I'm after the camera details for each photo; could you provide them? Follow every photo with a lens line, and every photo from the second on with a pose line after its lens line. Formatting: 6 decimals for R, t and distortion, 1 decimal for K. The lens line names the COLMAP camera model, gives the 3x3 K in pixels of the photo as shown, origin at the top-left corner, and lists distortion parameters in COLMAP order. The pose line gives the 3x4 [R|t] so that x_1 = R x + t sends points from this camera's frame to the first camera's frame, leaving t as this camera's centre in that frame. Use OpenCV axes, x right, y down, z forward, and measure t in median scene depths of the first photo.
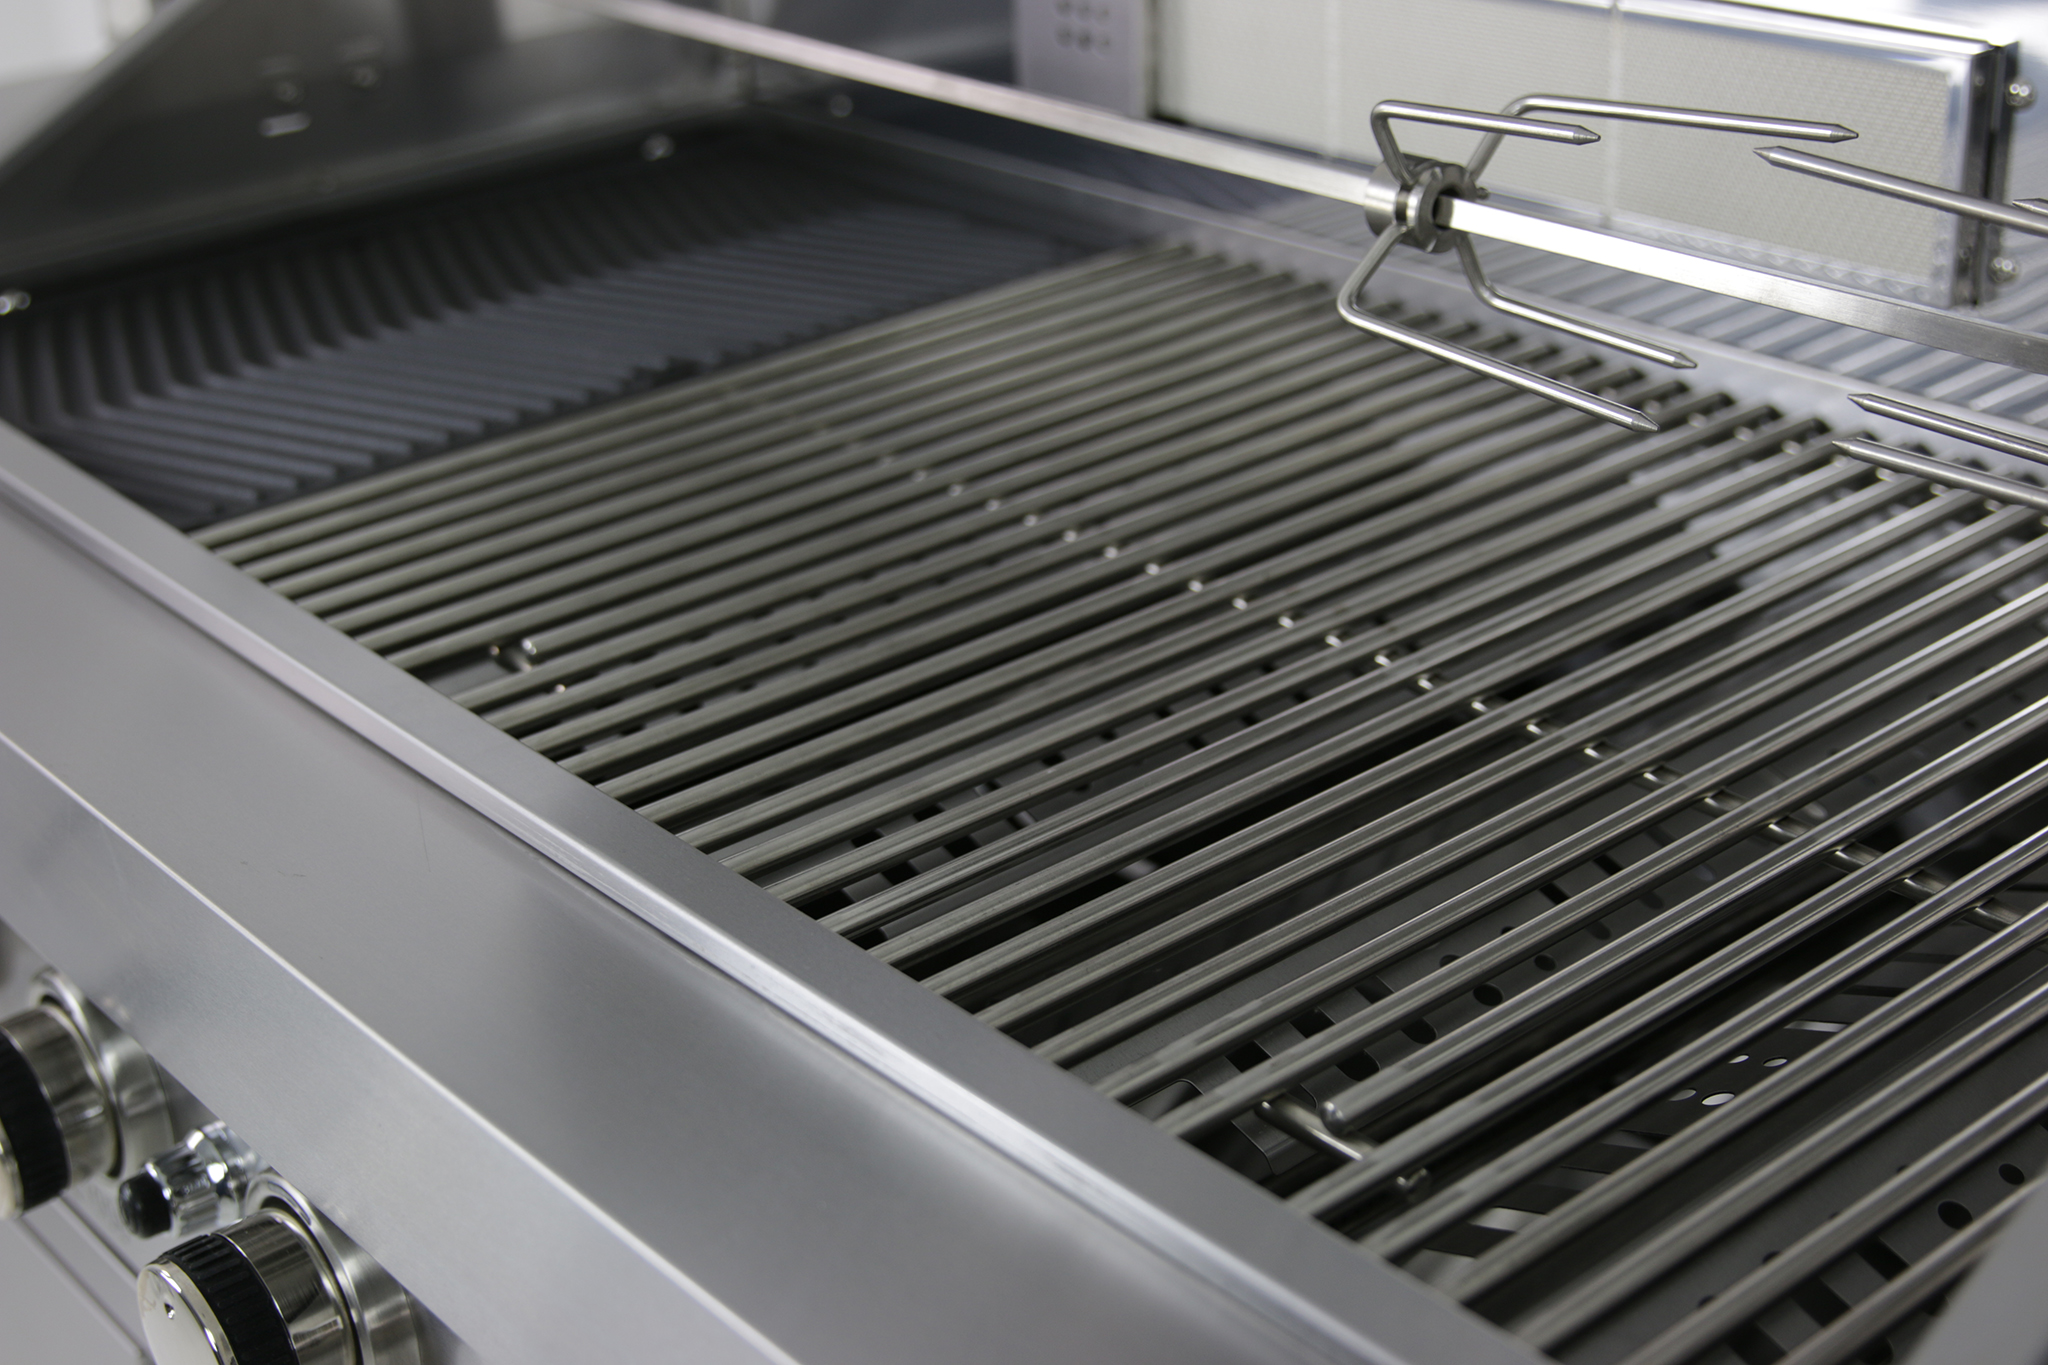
lens RADIAL K [[2863.7, 0, 1024.0], [0, 2863.7, 682.5], [0, 0, 1]] dist [-0.018857, -0.038139]
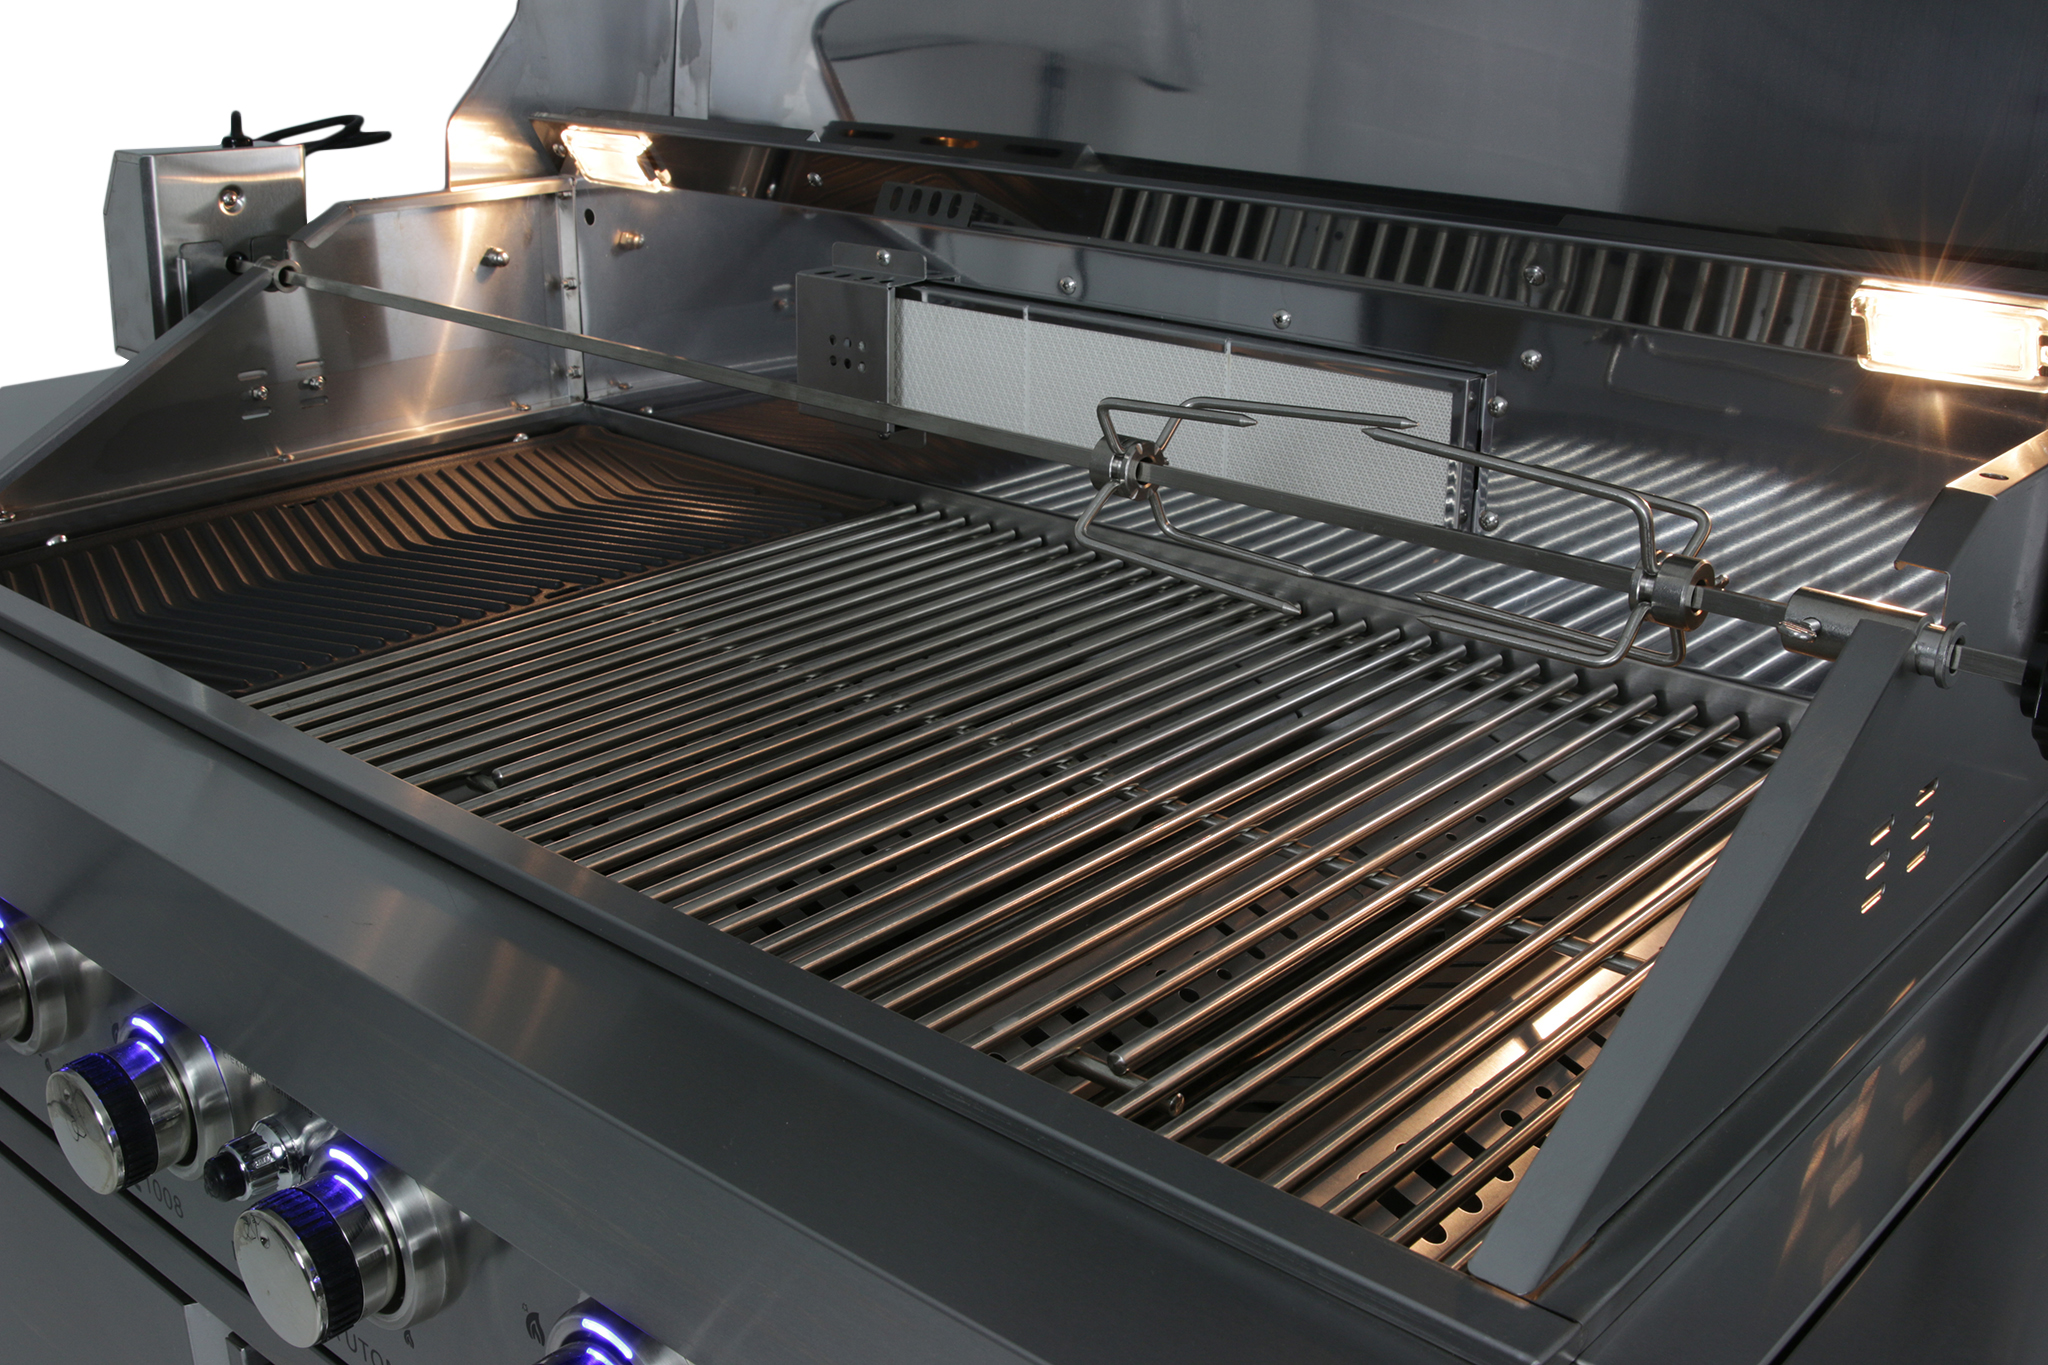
lens RADIAL K [[2179.9, 0, 1024.0], [0, 2179.9, 682.5], [0, 0, 1]] dist [-0.154828, -0.003783]
pose [[0.987215, 0.000351, 0.159396, -0.091454], [0.013140, 0.996415, -0.083579, 0.036093], [-0.158854, 0.084604, 0.983670, -0.089969]]
